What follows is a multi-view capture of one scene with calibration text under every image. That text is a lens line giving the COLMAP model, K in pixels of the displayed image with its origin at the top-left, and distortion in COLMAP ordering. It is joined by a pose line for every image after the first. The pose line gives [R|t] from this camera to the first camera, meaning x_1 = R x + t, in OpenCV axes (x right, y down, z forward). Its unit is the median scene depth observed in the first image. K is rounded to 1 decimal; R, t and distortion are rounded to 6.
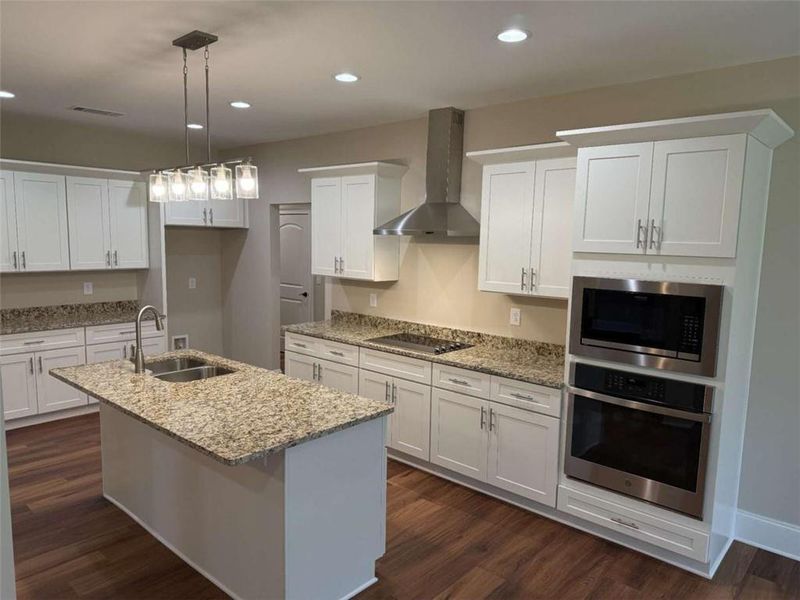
lens RADIAL K [[560.1, 0, 403.3], [0, 560.1, 302.2], [0, 0, 1]] dist [0.048802, -0.003363]
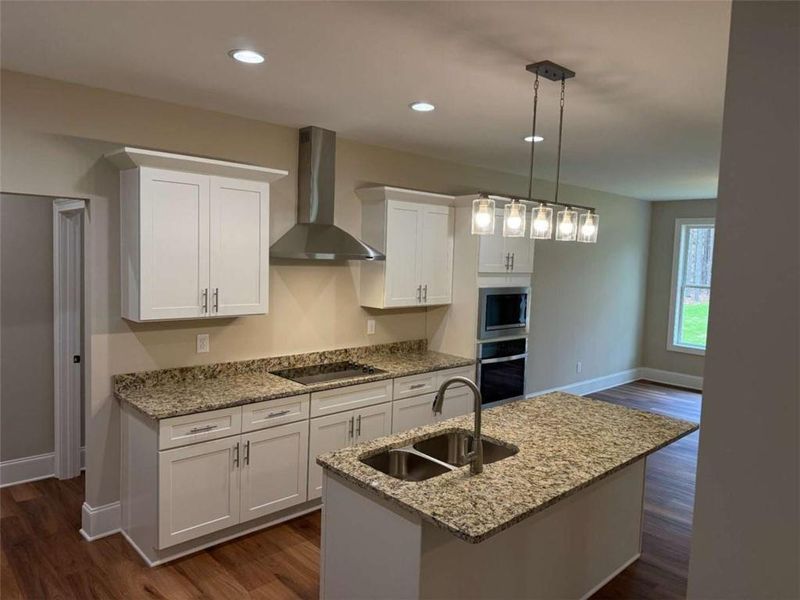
lens RADIAL K [[560.1, 0, 403.3], [0, 560.1, 302.2], [0, 0, 1]] dist [0.048802, -0.003363]
pose [[0.084298, -0.107968, 0.990574, -0.967877], [0.083460, 0.991384, 0.100954, -0.141174], [-0.992939, 0.074163, 0.092582, 0.845579]]
